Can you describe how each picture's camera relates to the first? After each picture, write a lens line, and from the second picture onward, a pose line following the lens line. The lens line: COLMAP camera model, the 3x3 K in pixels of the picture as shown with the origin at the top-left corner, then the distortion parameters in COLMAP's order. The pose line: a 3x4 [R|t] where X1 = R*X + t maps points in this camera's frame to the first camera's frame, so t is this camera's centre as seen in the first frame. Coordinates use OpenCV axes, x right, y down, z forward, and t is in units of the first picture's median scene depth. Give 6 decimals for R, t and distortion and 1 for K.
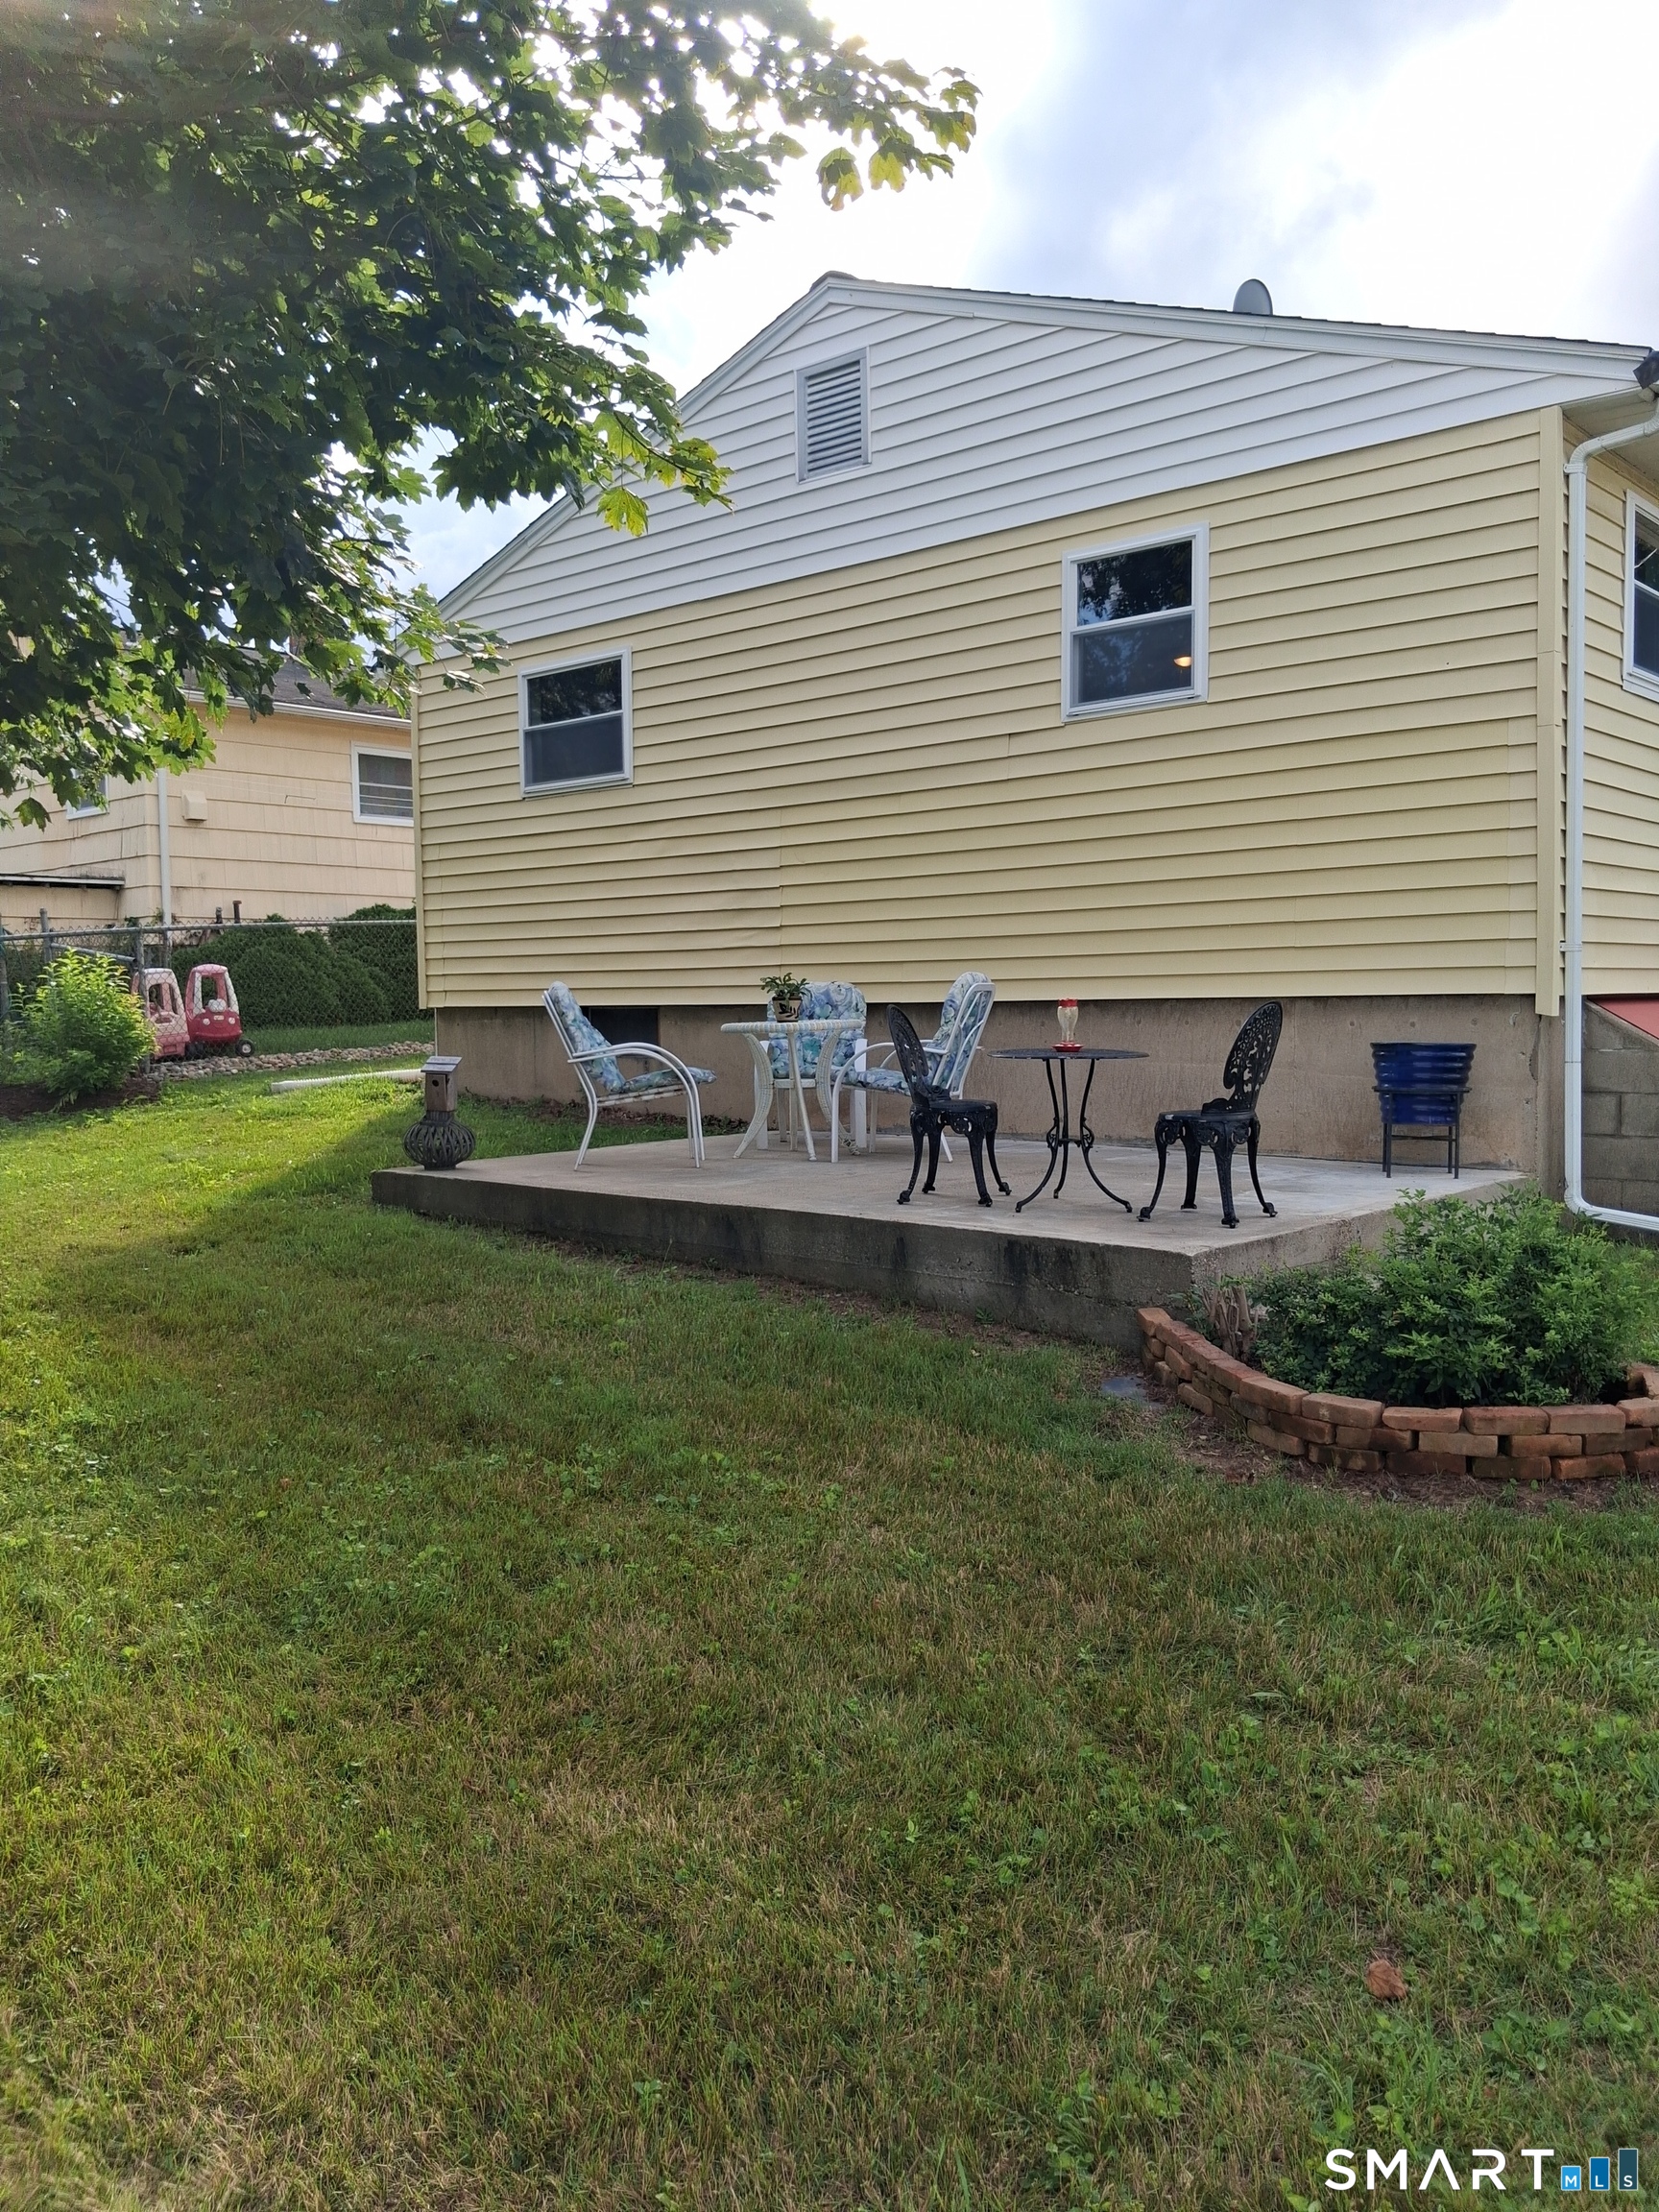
lens RADIAL K [[1753.9, 0, 834.3], [0, 1753.9, 1102.7], [0, 0, 1]] dist [0.035882, -0.067406]
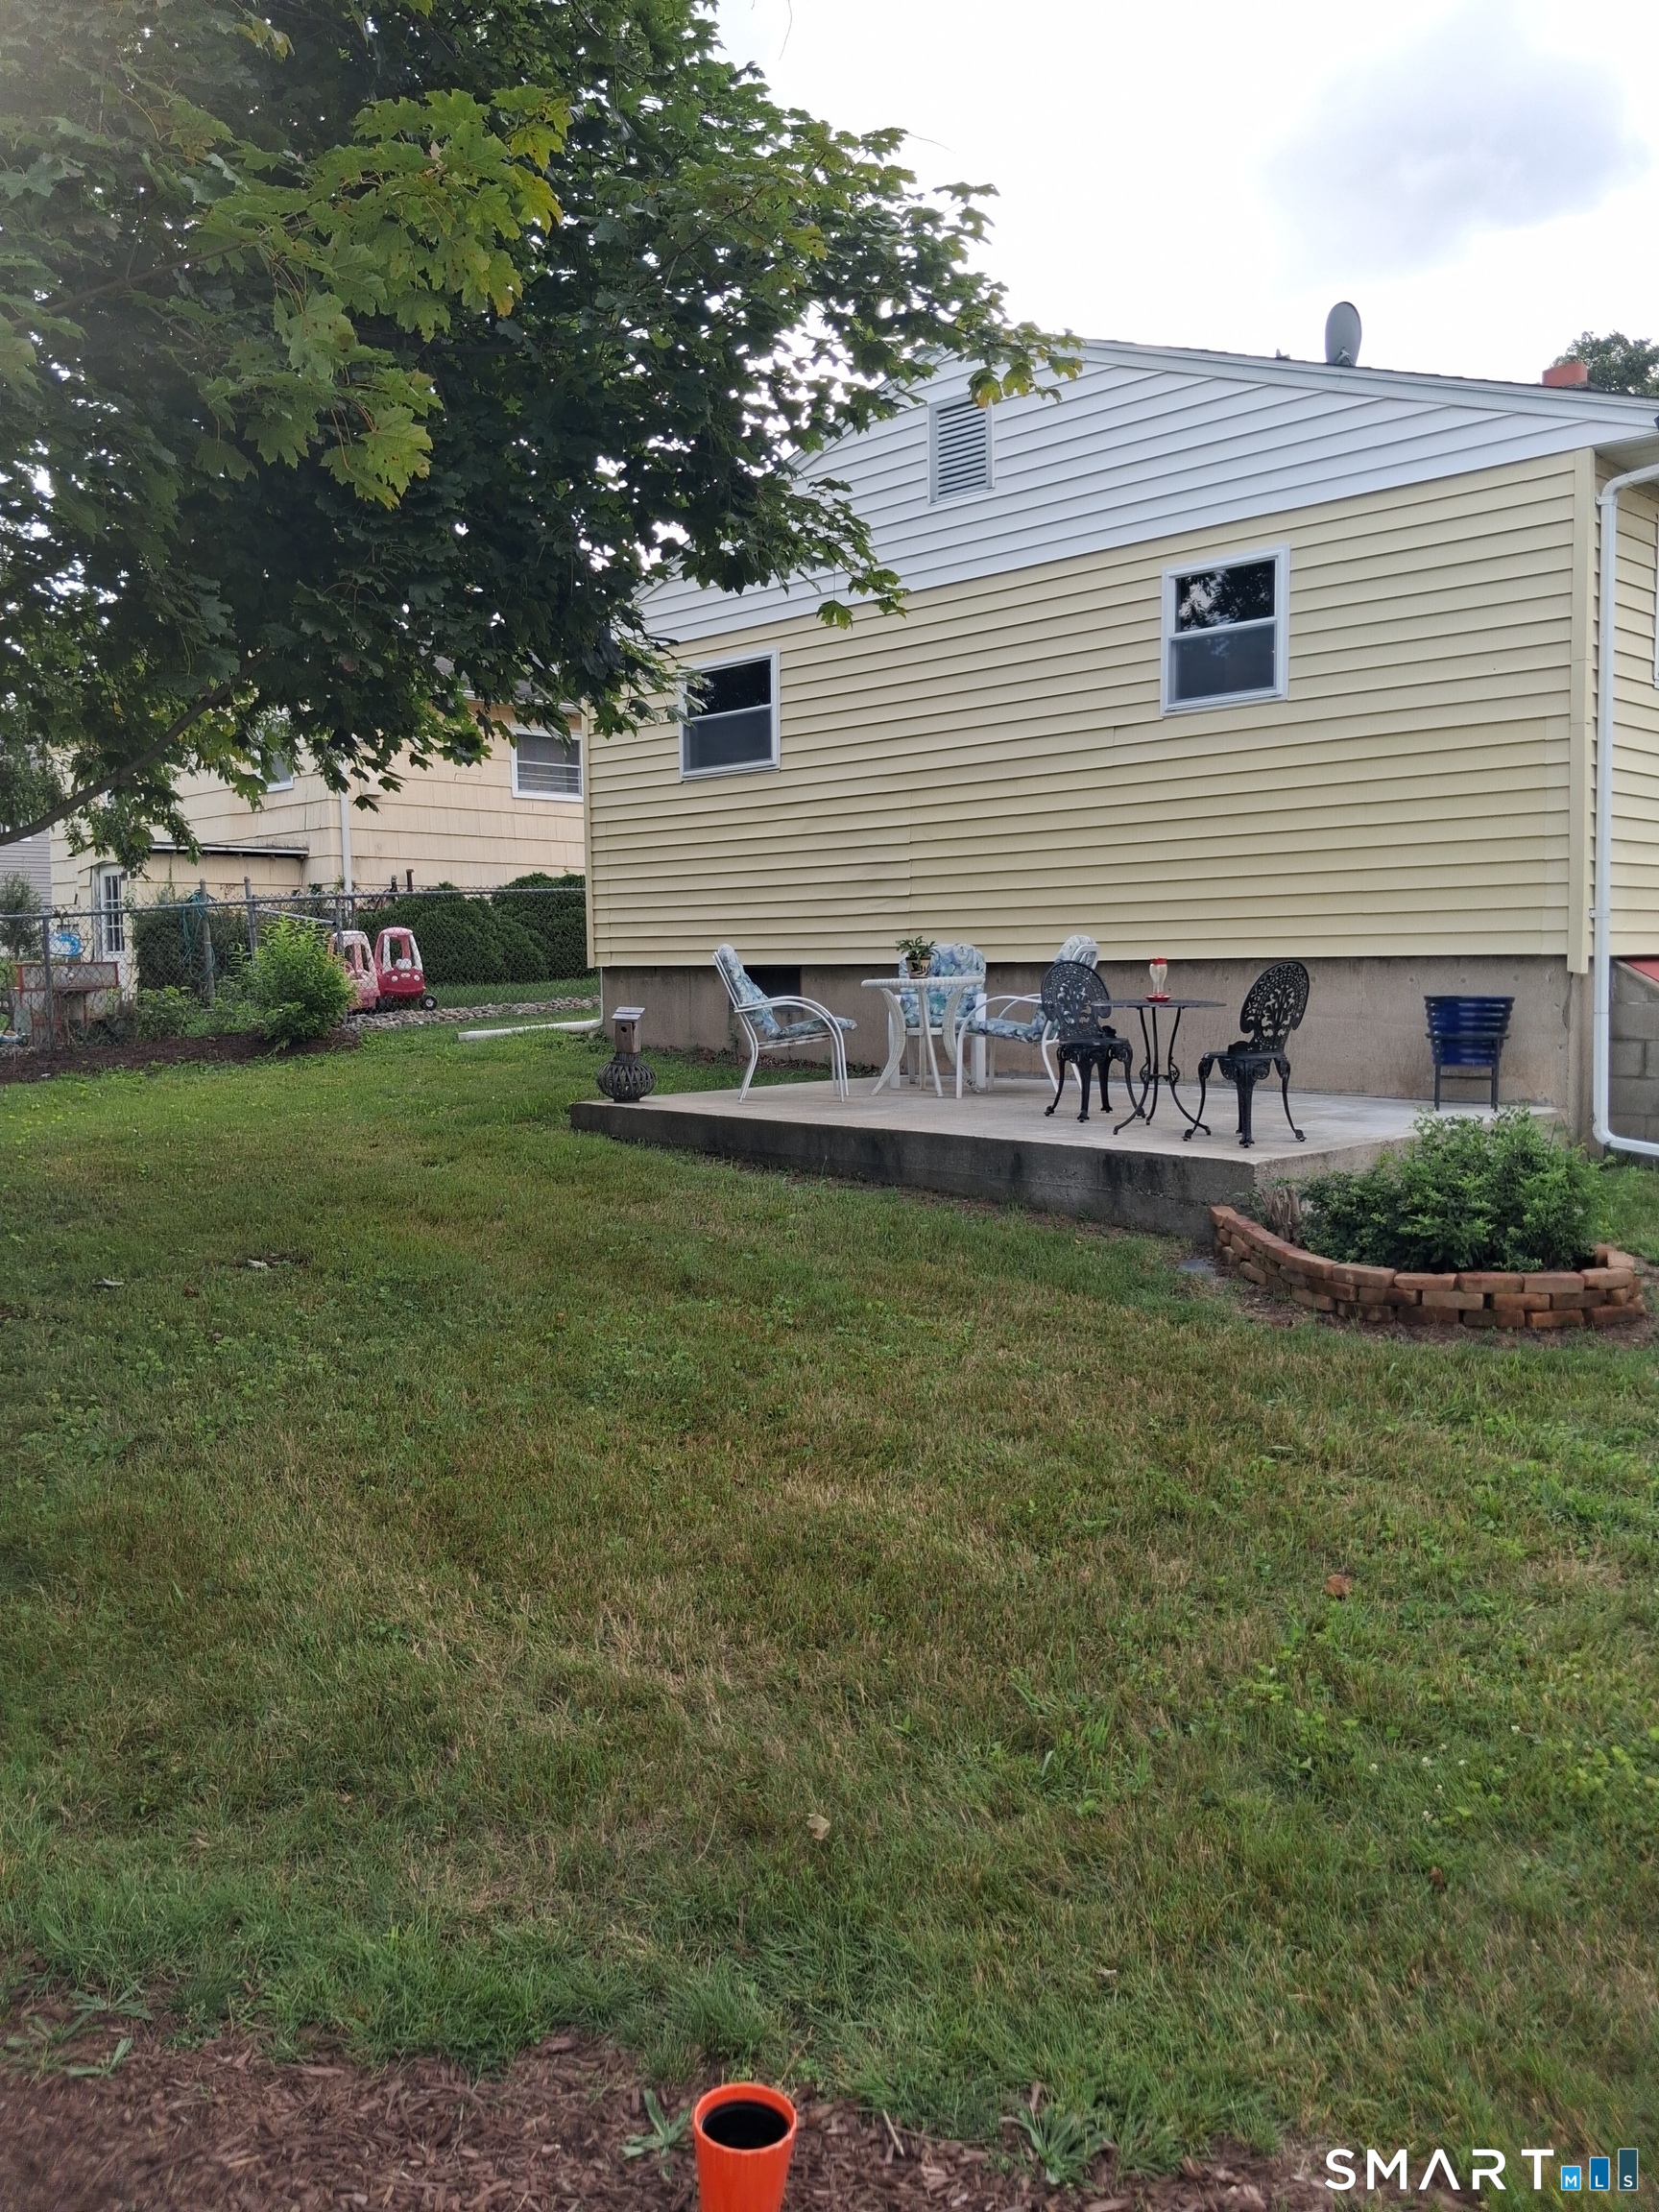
lens RADIAL K [[1753.9, 0, 830.3], [0, 1753.9, 1090.6], [0, 0, 1]] dist [0.035882, -0.067406]
pose [[0.997956, 0.006275, -0.063600, -0.013383], [-0.005333, 0.999874, 0.014965, 0.013859], [0.063685, -0.014595, 0.997863, -0.199334]]
